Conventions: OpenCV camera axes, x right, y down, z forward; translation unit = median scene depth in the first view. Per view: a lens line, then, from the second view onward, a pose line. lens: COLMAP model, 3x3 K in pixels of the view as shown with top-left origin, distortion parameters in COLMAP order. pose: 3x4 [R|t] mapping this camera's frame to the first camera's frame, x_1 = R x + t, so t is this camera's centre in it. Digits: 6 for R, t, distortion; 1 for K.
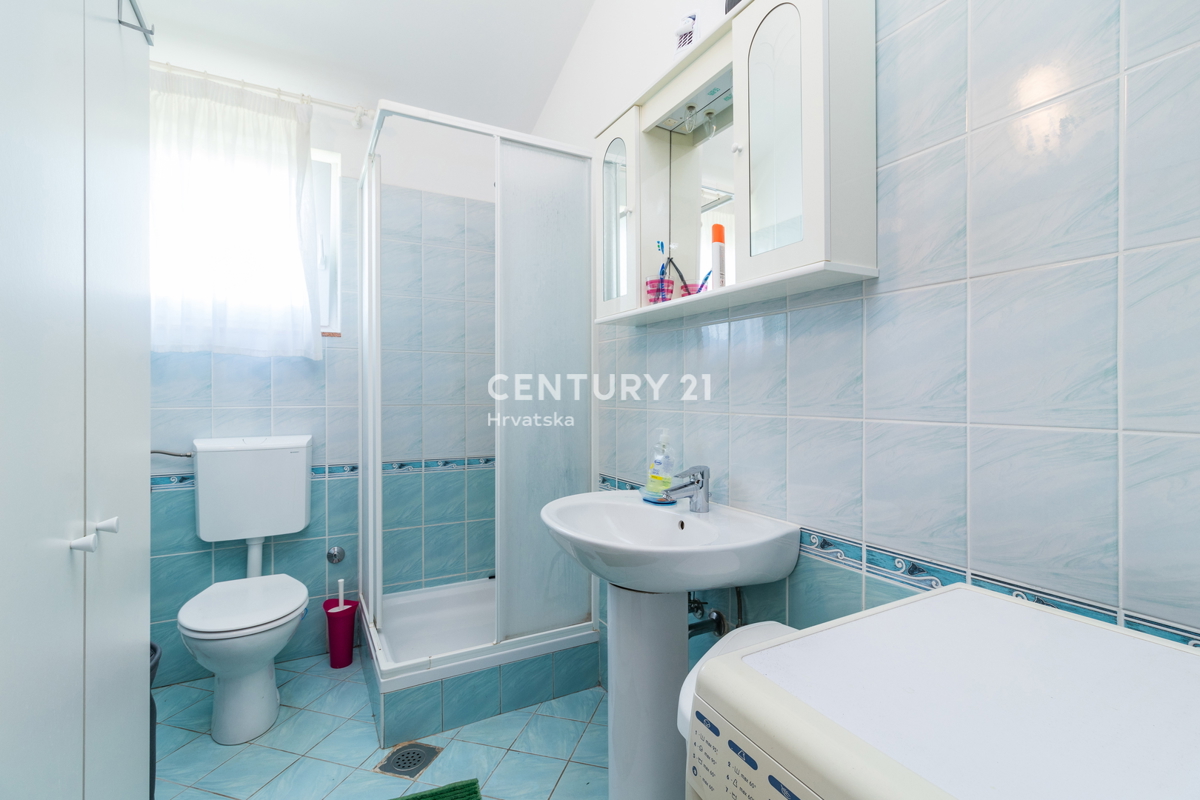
lens RADIAL K [[553.1, 0, 605.7], [0, 553.1, 397.0], [0, 0, 1]] dist [0.008670, -0.000766]
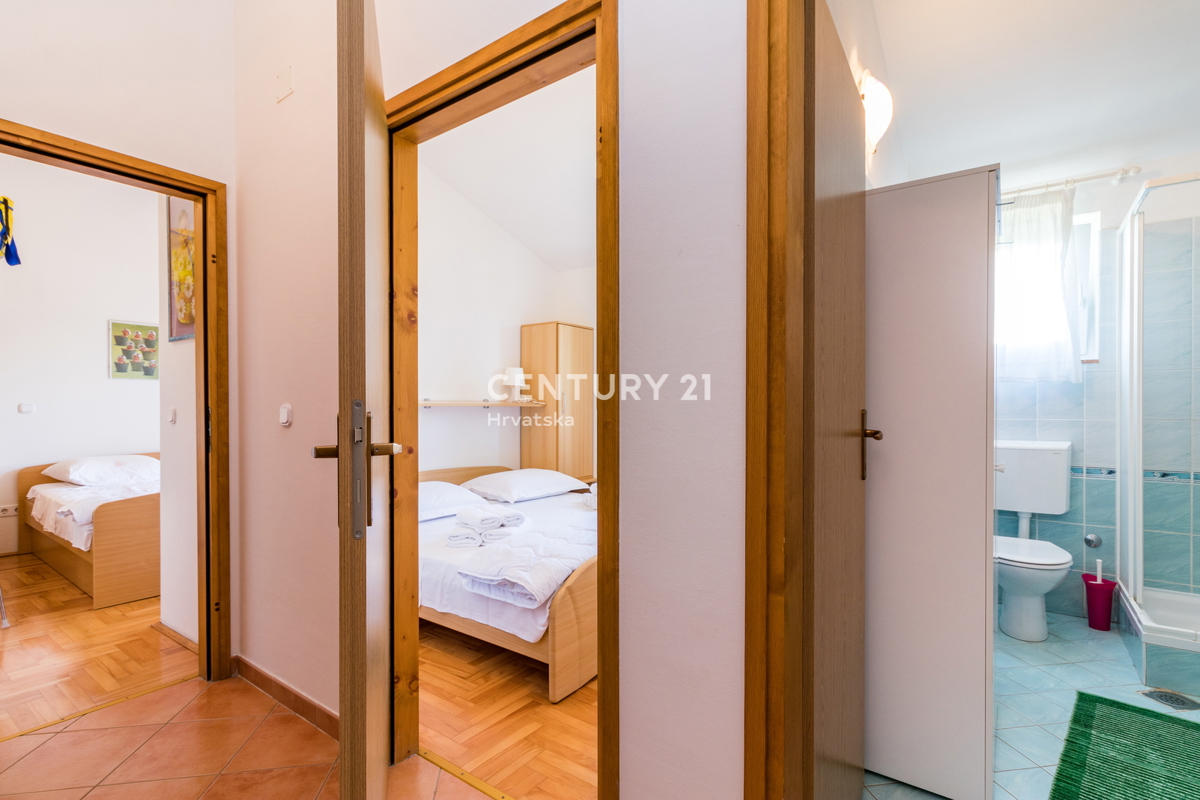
lens RADIAL K [[553.1, 0, 612.5], [0, 553.1, 404.9], [0, 0, 1]] dist [0.008670, -0.000766]
pose [[0.421189, 0.005552, -0.906956, 0.181969], [-0.005346, 0.999979, 0.003639, -0.014934], [0.906957, 0.003316, 0.421210, -0.486912]]
